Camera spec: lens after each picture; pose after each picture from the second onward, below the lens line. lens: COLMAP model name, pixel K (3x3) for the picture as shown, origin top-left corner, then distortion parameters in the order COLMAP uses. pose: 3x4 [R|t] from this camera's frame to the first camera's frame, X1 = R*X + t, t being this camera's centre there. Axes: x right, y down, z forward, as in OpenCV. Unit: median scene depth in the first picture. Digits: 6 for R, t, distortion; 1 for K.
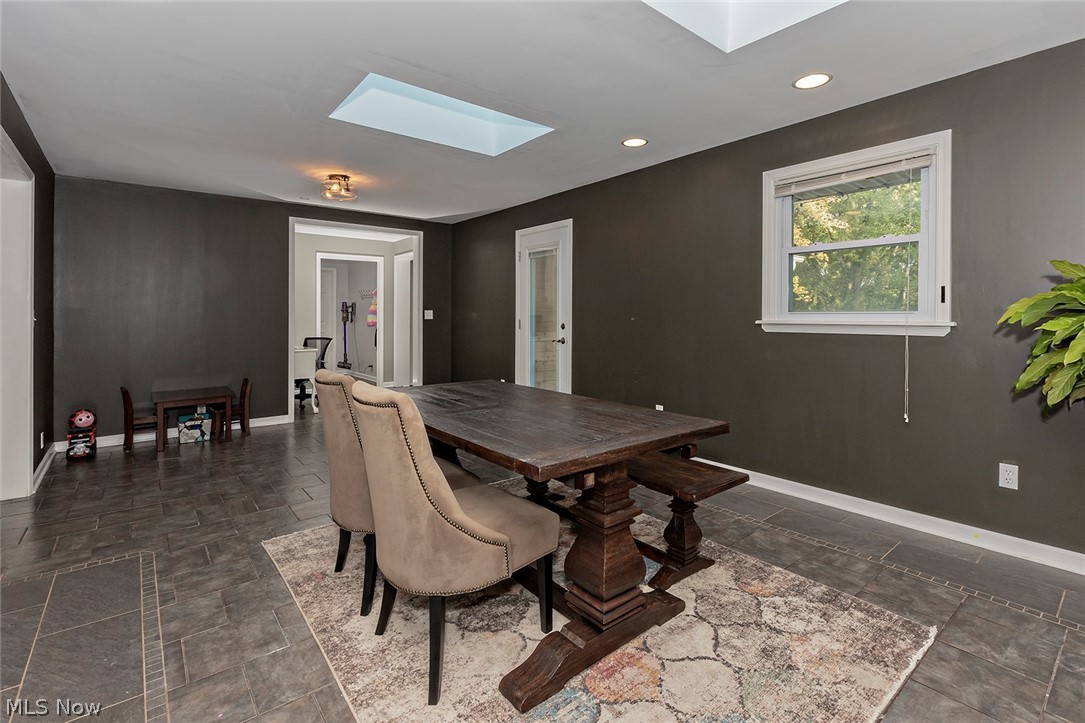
lens RADIAL K [[499.9, 0, 531.1], [0, 499.9, 314.7], [0, 0, 1]] dist [-0.002049, -0.000734]
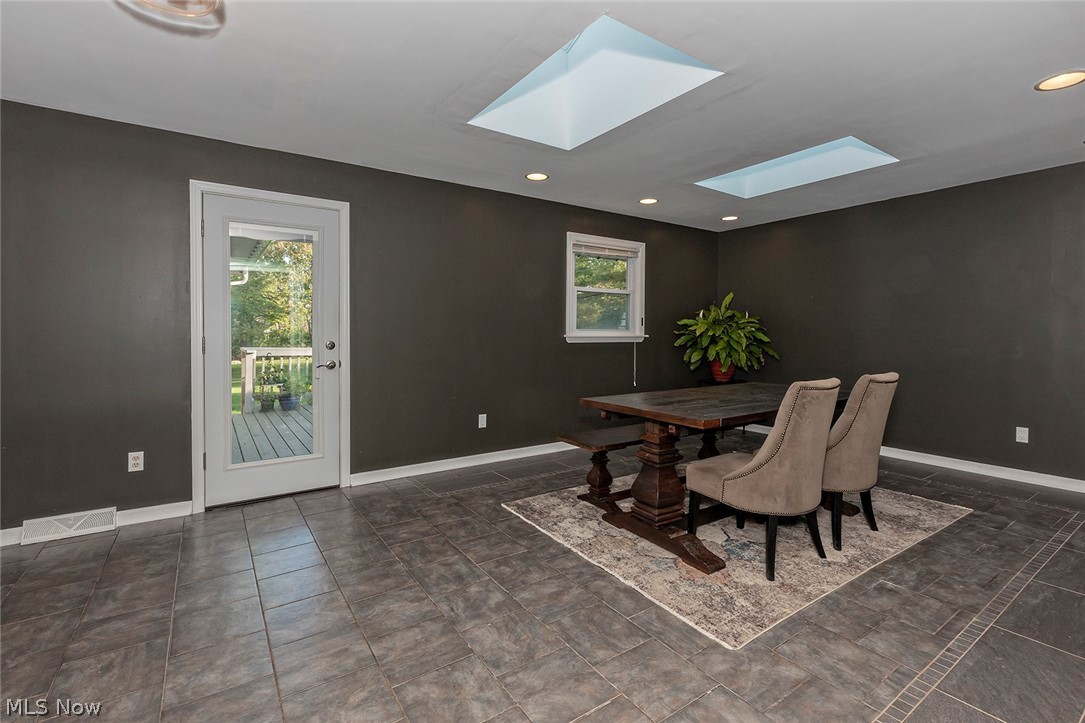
lens RADIAL K [[499.9, 0, 559.4], [0, 499.9, 338.1], [0, 0, 1]] dist [-0.002049, -0.000734]
pose [[0.060374, -0.008461, 0.998140, -1.251921], [-0.002091, 0.999961, 0.008603, 0.010449], [-0.998174, -0.002606, 0.060354, 1.203946]]
